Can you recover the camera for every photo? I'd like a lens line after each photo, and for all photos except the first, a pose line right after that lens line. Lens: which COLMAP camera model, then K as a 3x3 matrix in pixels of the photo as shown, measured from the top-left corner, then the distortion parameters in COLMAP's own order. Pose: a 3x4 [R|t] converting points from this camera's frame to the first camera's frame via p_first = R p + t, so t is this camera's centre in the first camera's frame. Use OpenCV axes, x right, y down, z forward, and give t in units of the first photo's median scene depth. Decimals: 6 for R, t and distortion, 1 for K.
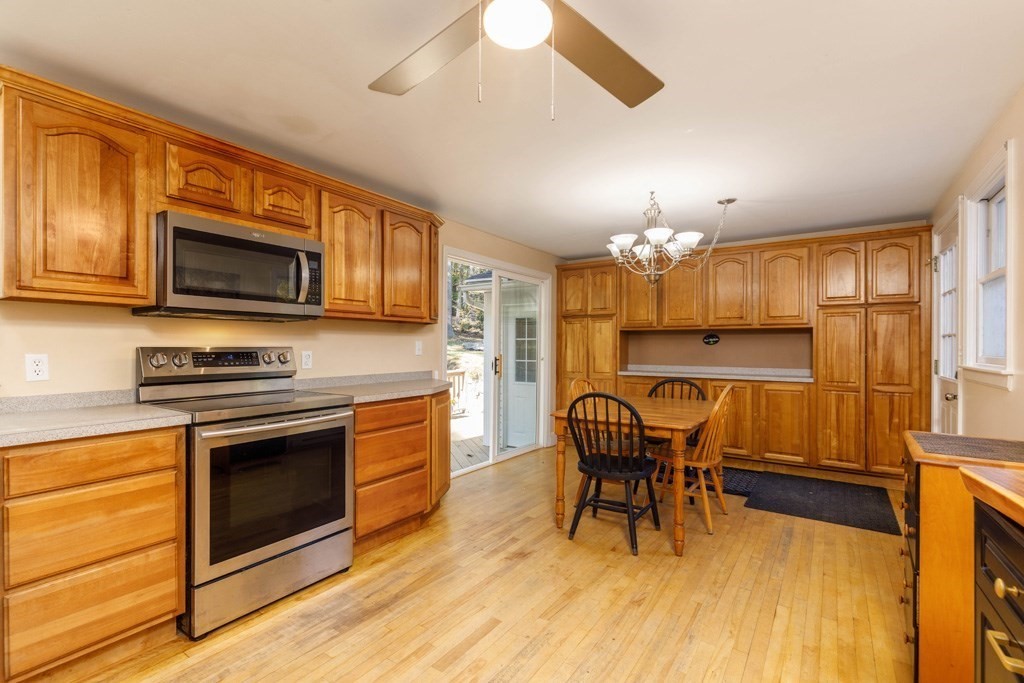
lens RADIAL K [[460.1, 0, 517.1], [0, 460.1, 344.8], [0, 0, 1]] dist [0.001189, -0.000038]
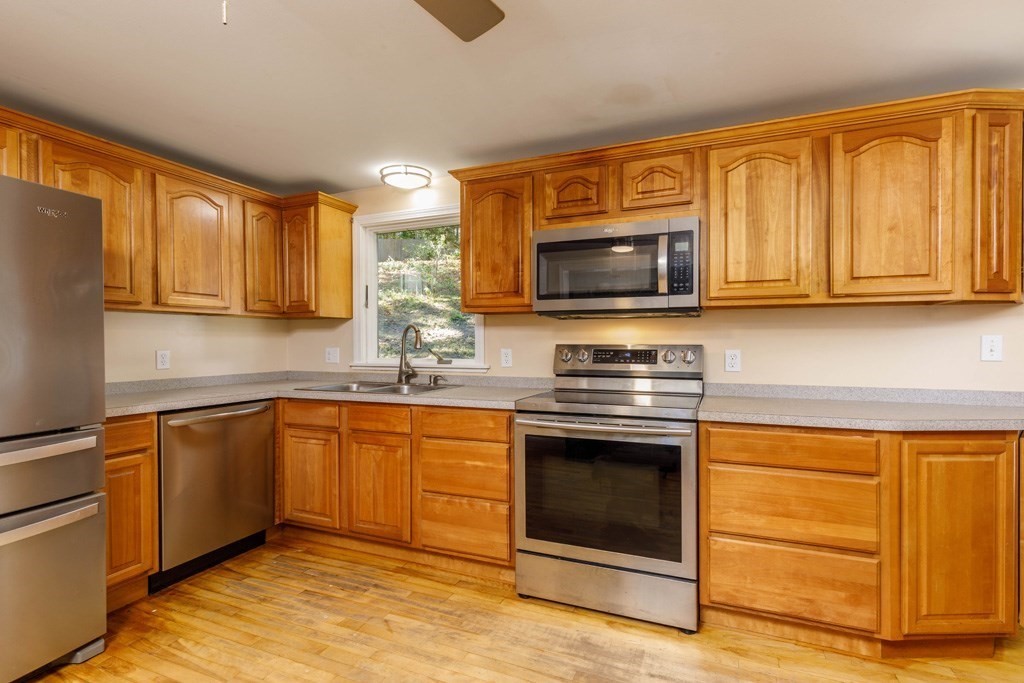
lens RADIAL K [[460.1, 0, 517.1], [0, 460.1, 344.8], [0, 0, 1]] dist [0.001189, -0.000038]
pose [[0.212314, 0.001332, -0.977200, 0.341809], [0.001485, 0.999997, 0.001685, 0.003143], [0.977200, -0.001809, 0.212312, 0.583092]]
